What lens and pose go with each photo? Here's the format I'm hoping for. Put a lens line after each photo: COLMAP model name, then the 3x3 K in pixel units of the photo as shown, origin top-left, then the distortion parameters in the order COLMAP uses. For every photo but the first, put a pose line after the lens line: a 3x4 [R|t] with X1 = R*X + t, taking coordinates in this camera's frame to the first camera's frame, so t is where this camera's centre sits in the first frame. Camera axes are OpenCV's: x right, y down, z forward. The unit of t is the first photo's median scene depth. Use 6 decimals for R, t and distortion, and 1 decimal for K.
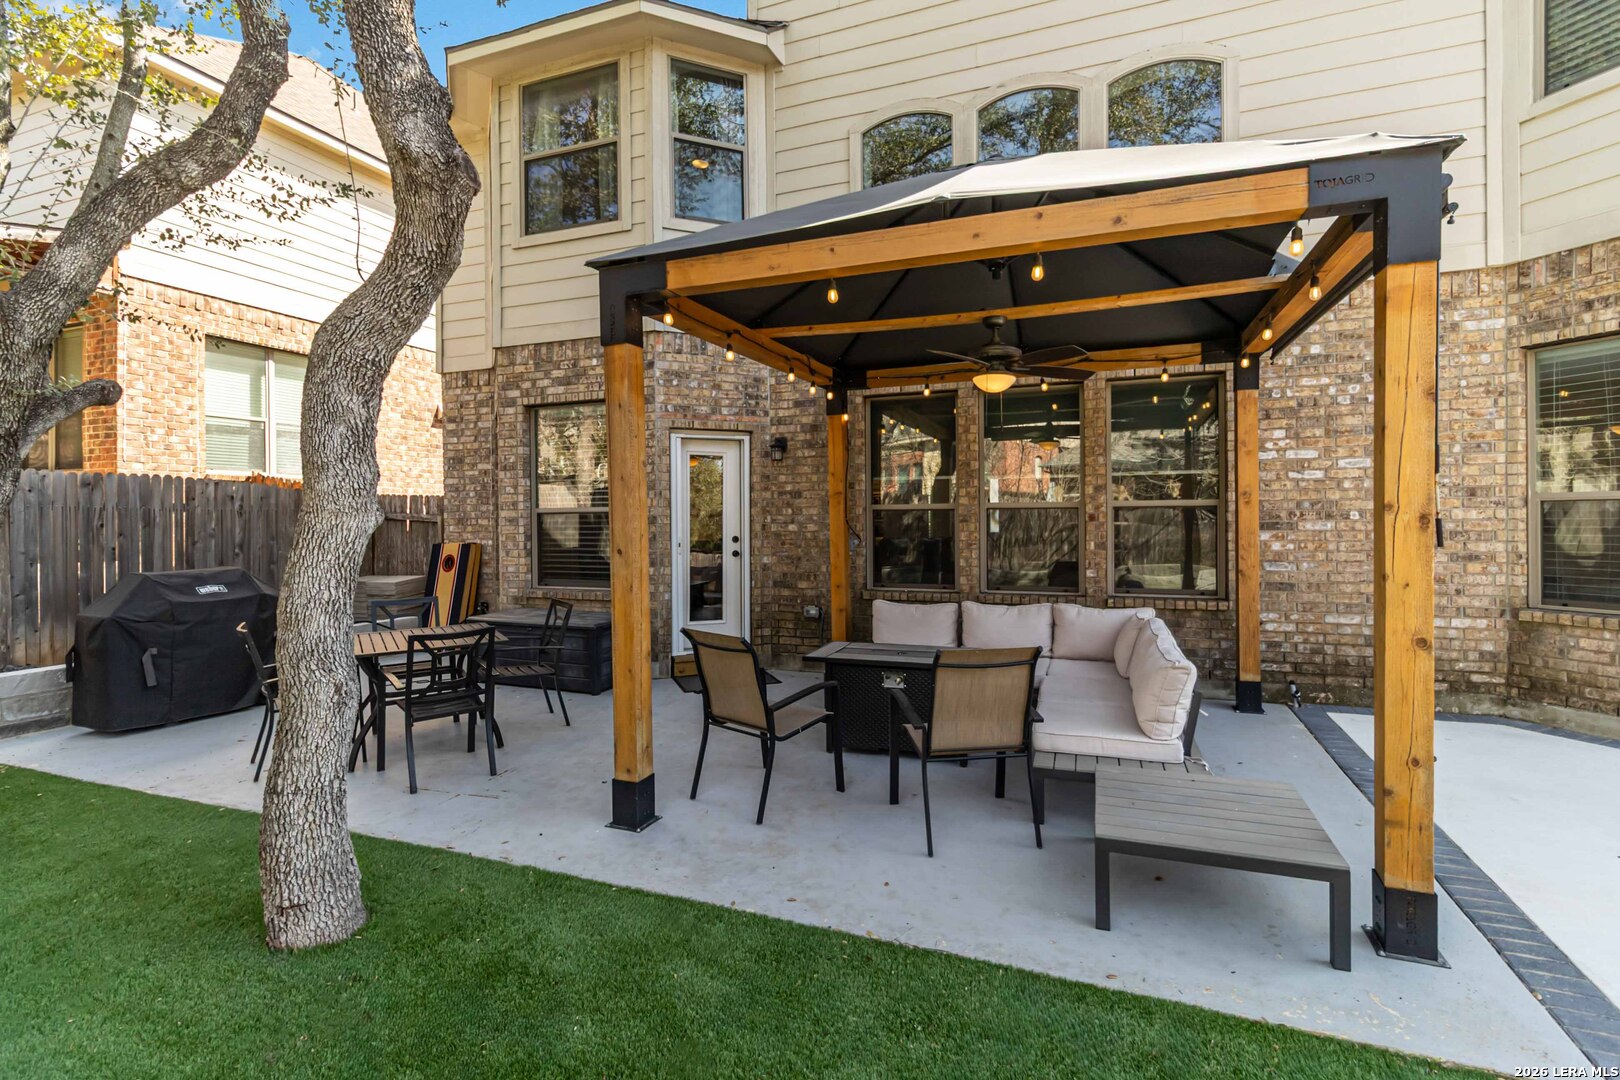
lens RADIAL K [[786.1, 0, 814.0], [0, 786.1, 509.2], [0, 0, 1]] dist [0.000506, 0.000177]
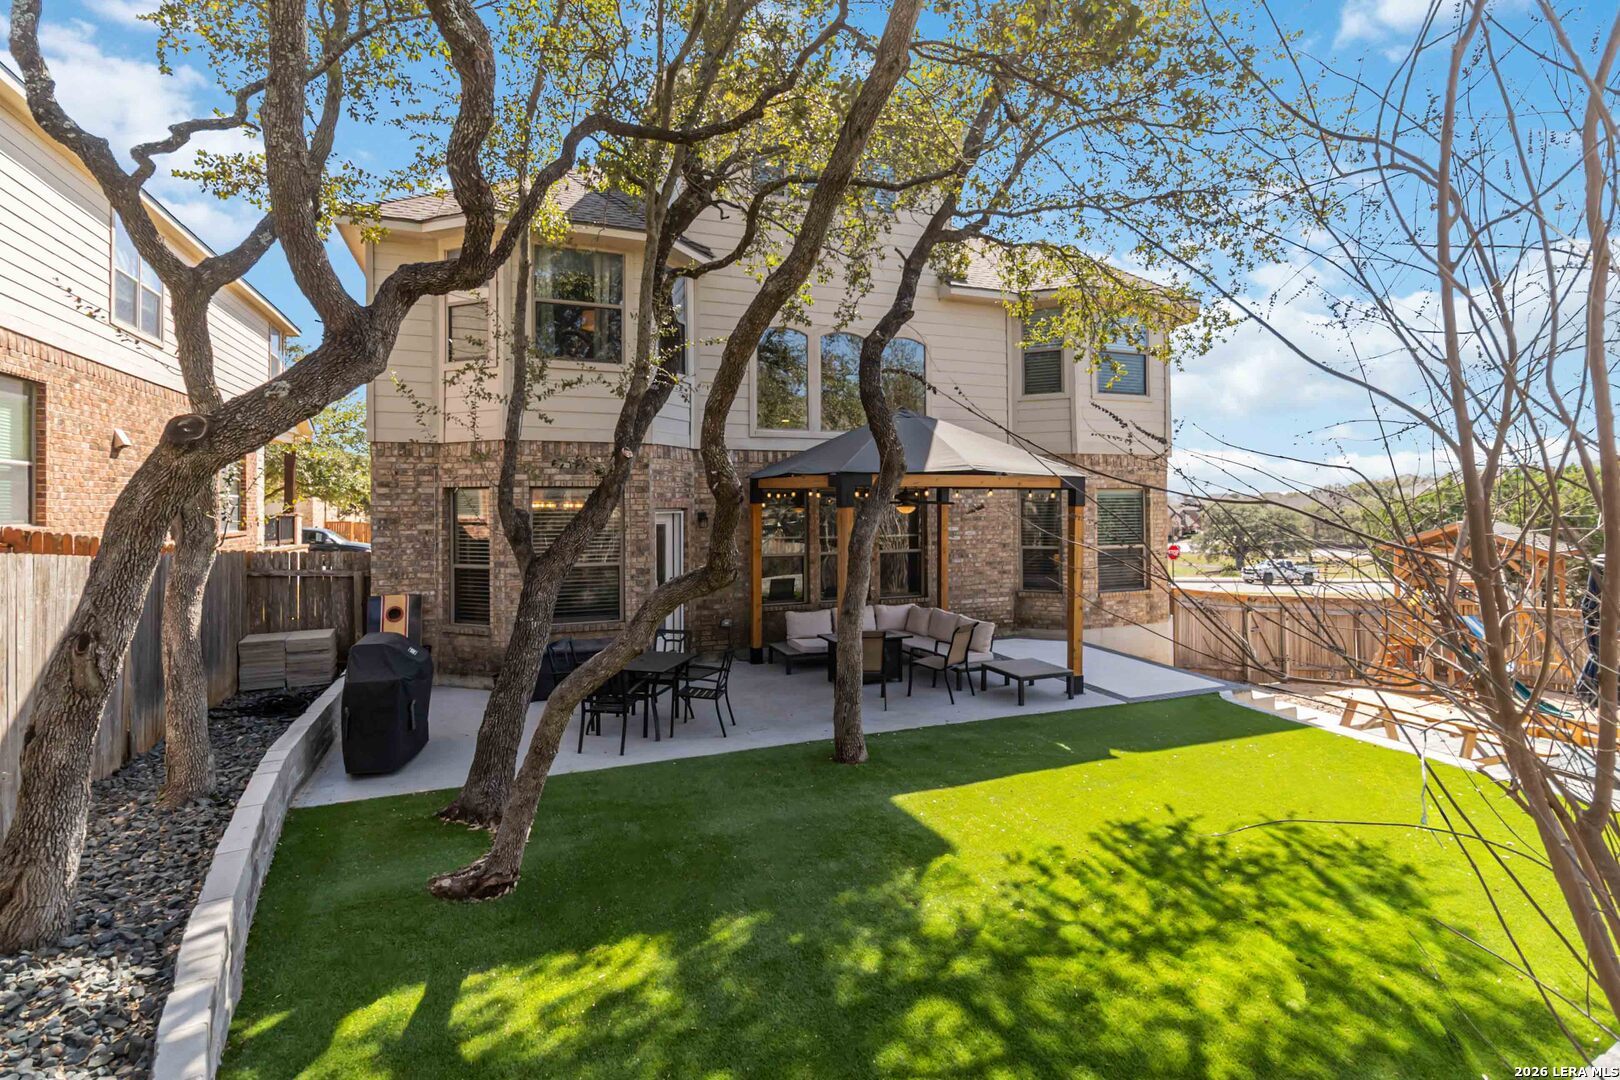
lens RADIAL K [[786.1, 0, 814.0], [0, 786.1, 509.2], [0, 0, 1]] dist [0.000506, 0.000177]
pose [[0.726118, -0.000526, 0.687570, -0.935573], [-0.006692, 0.999947, 0.007832, -0.109585], [-0.687538, -0.010288, 0.726076, -0.268816]]
